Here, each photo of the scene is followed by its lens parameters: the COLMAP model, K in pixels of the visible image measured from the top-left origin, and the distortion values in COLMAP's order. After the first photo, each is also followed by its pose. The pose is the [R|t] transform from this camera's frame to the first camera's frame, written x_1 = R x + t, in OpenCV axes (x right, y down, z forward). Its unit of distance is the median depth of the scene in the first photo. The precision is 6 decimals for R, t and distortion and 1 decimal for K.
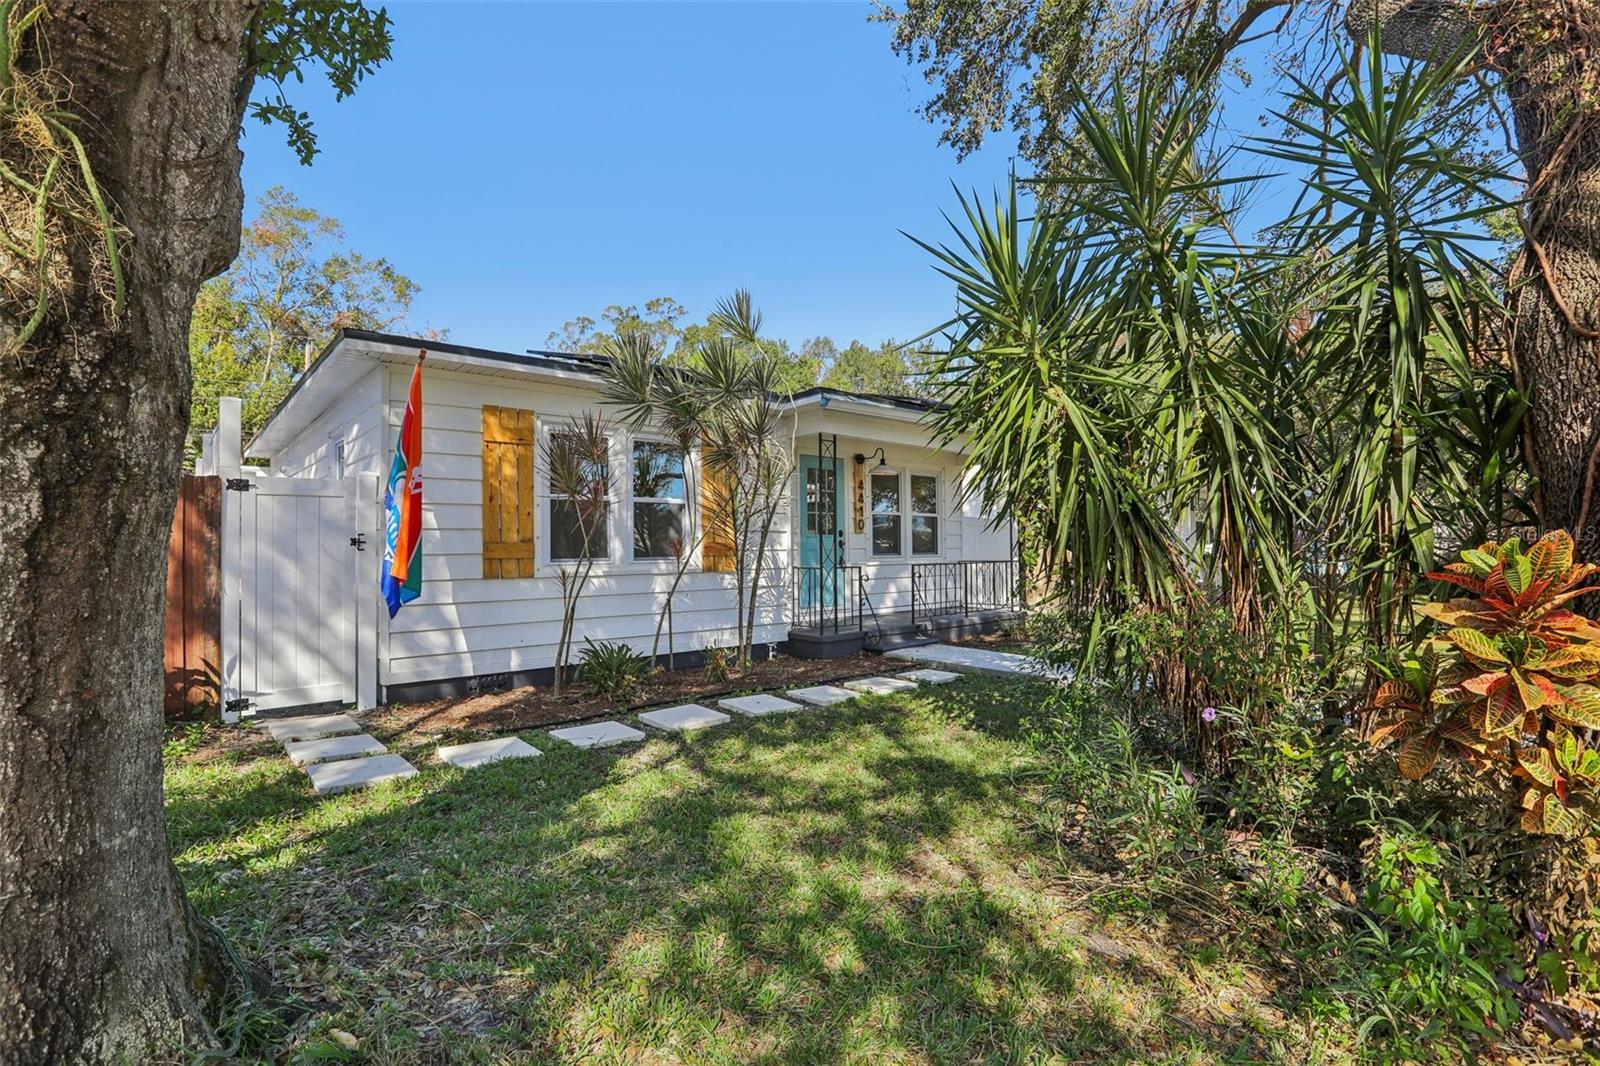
lens RADIAL K [[758.5, 0, 791.2], [0, 758.5, 560.1], [0, 0, 1]] dist [-0.032688, -0.000335]
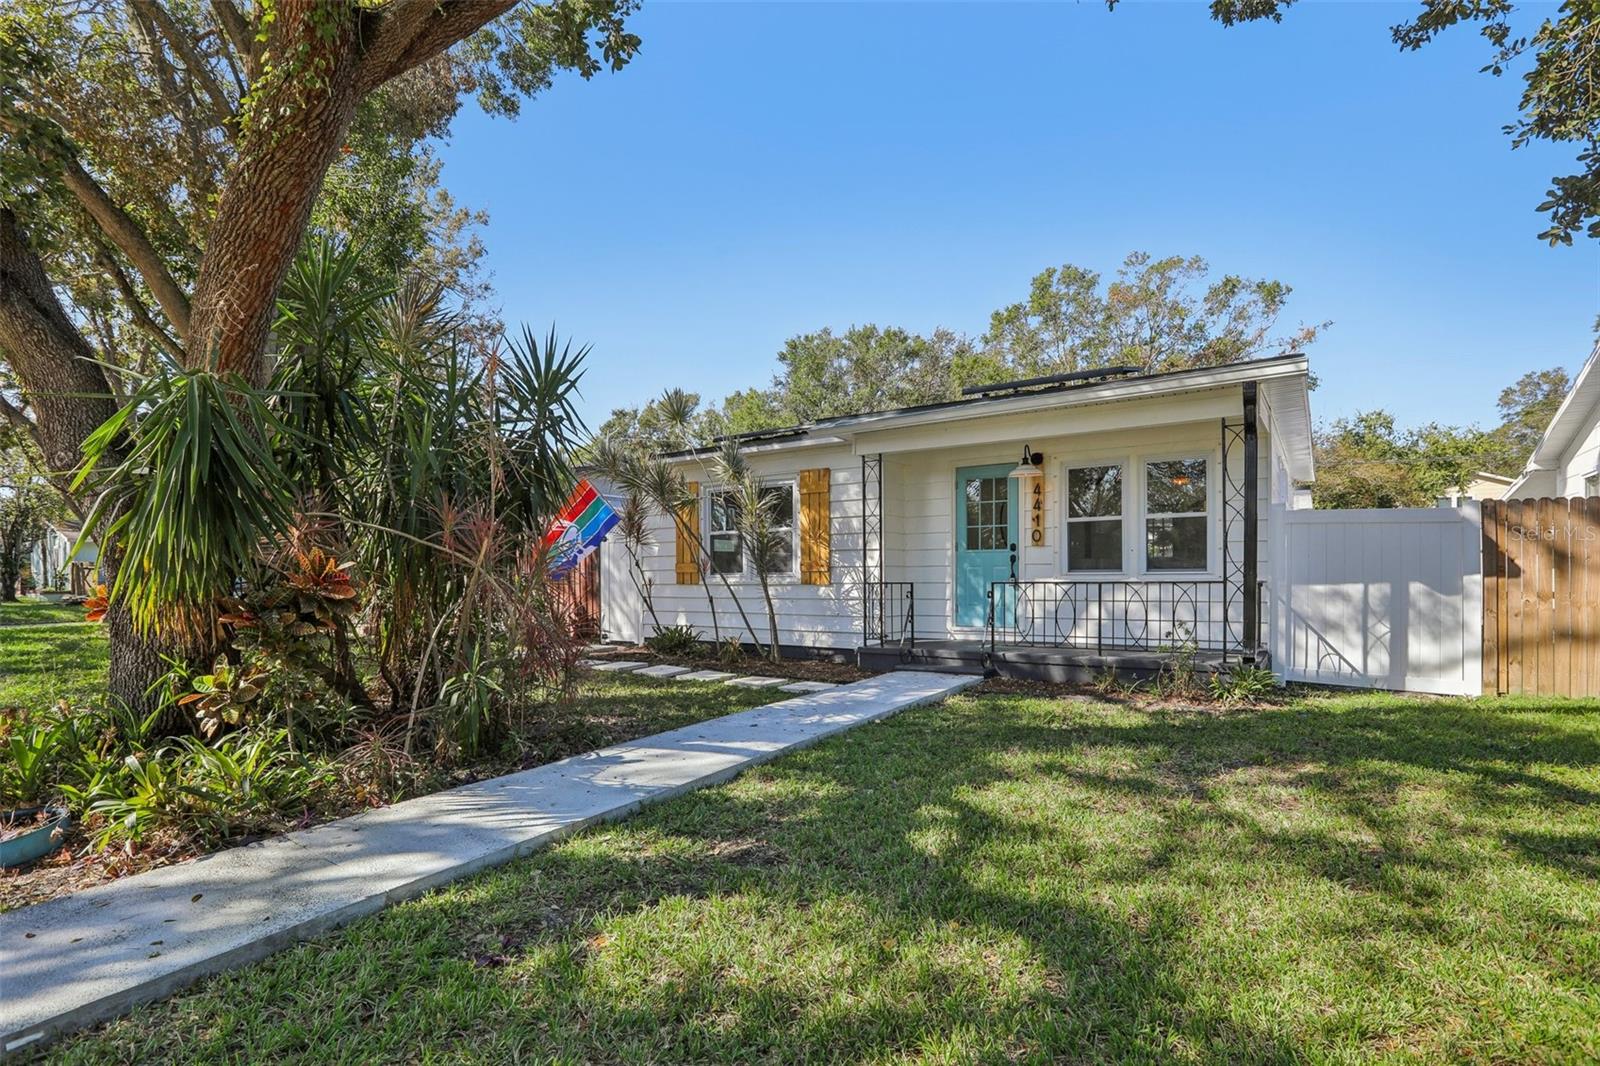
lens RADIAL K [[758.5, 0, 791.2], [0, 758.5, 560.1], [0, 0, 1]] dist [-0.032688, -0.000335]
pose [[0.240760, -0.008382, -0.970549, 0.857044], [-0.010317, 0.999884, -0.011194, -0.007511], [0.970530, 0.012708, 0.240646, 0.537517]]
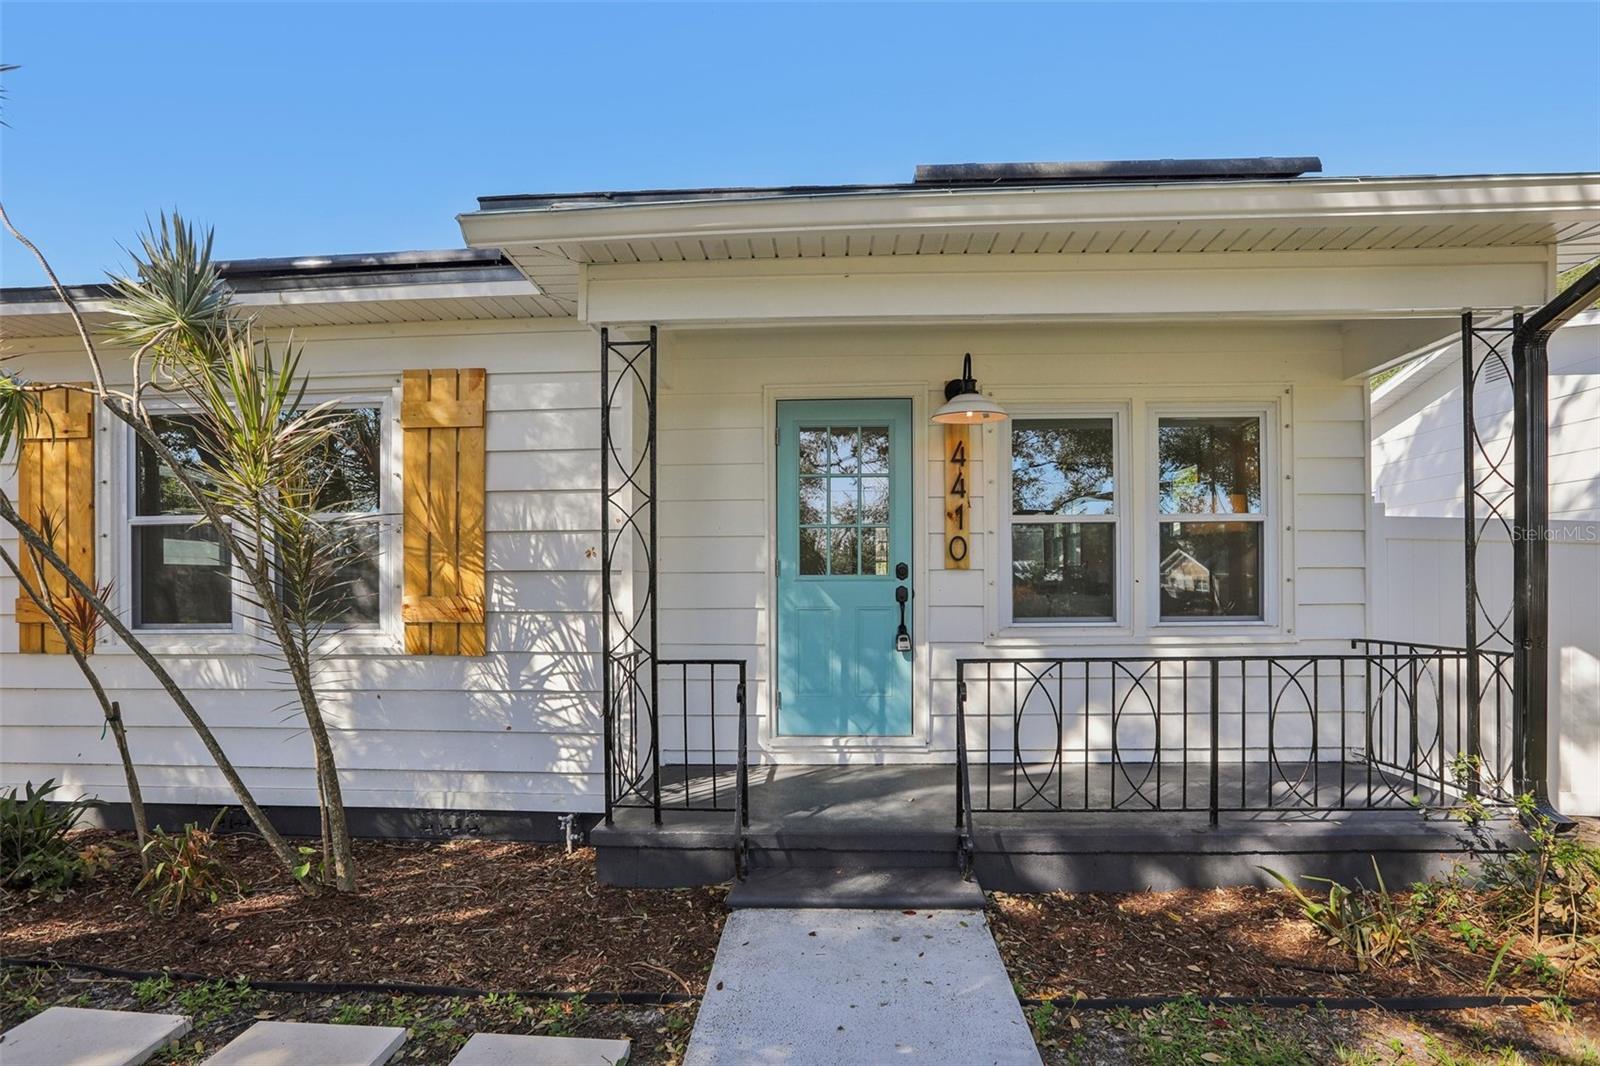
lens RADIAL K [[706.4, 0, 794.1], [0, 706.4, 572.2], [0, 0, 1]] dist [-0.042993, 0.000717]
pose [[0.699195, -0.001329, -0.714930, 0.308629], [-0.013606, 0.999792, -0.015165, -0.027277], [0.714802, 0.020330, 0.699031, 0.676655]]
